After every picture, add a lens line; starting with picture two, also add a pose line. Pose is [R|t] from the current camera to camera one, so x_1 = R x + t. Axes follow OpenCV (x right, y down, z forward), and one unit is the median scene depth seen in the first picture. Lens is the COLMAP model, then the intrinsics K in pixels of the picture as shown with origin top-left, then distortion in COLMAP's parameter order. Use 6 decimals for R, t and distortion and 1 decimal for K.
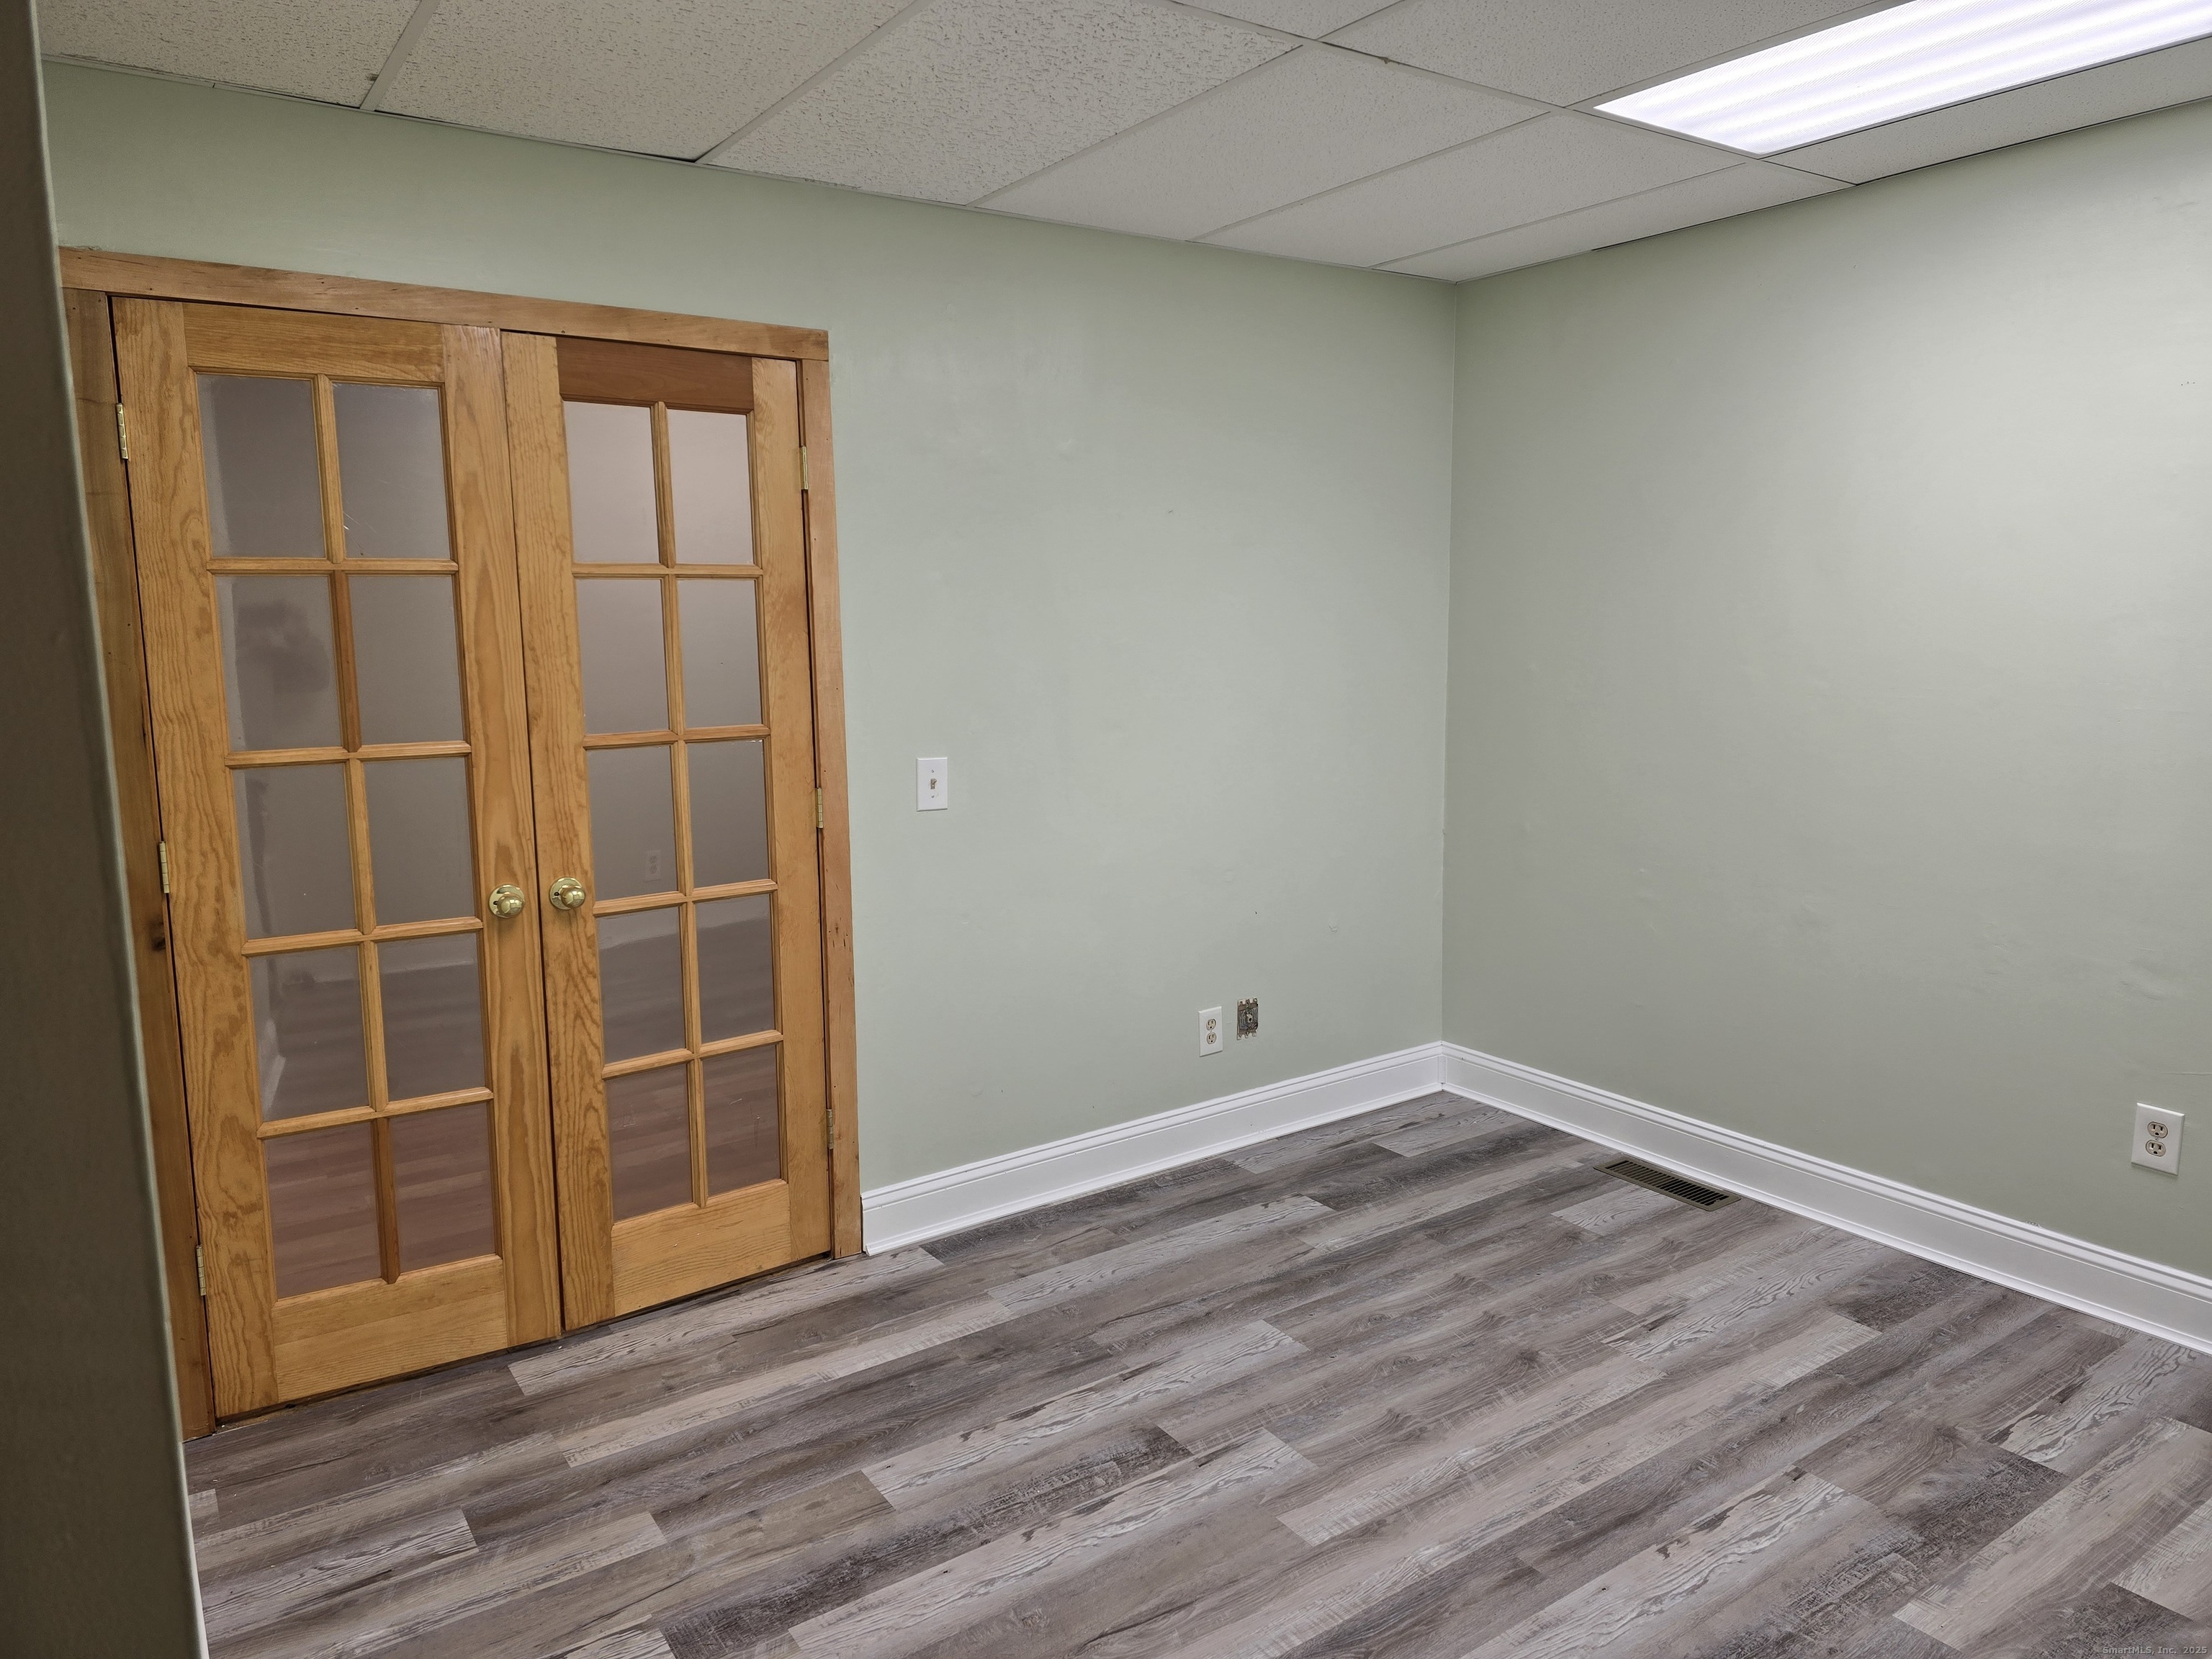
lens RADIAL K [[1486.2, 0, 1106.9], [0, 1486.2, 824.1], [0, 0, 1]] dist [-0.009529, -0.004380]
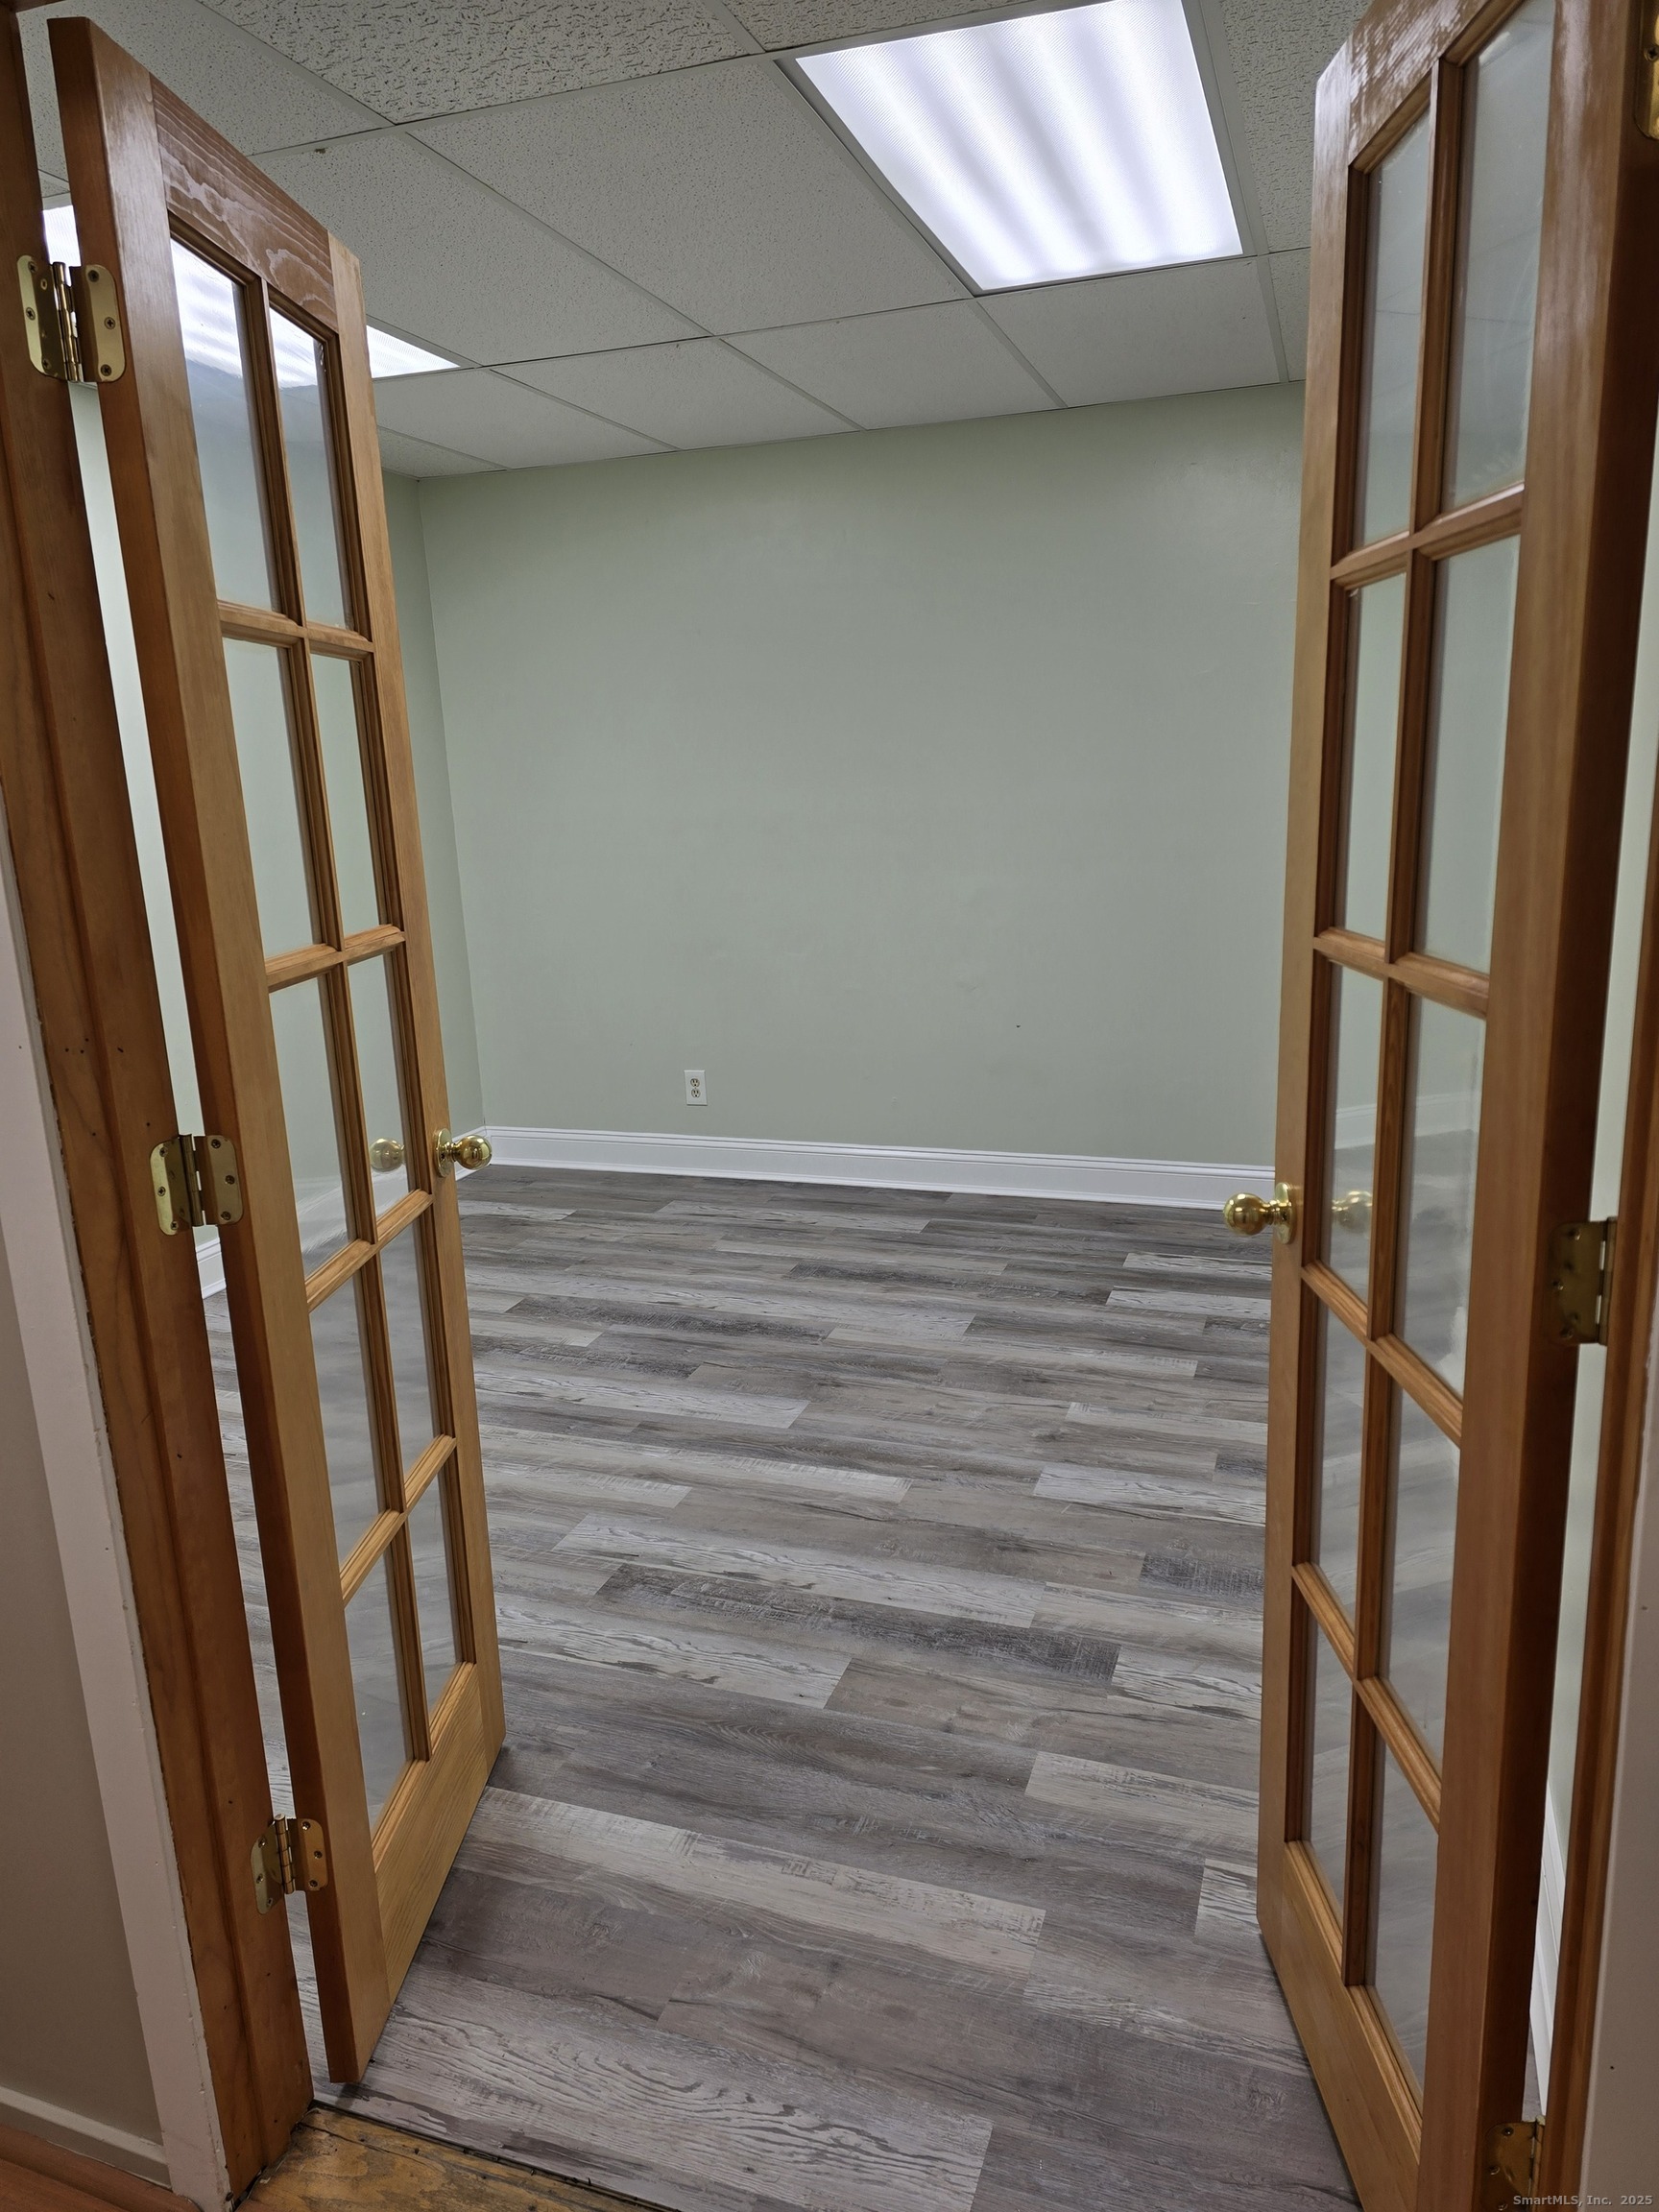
lens RADIAL K [[1486.2, 0, 829.1], [0, 1486.2, 1107.7], [0, 0, 1]] dist [-0.009529, -0.004380]
pose [[-0.593208, -0.150652, 0.790827, -0.874819], [0.165863, 0.938388, 0.303178, -0.187683], [-0.787778, 0.311017, -0.531672, 1.447020]]
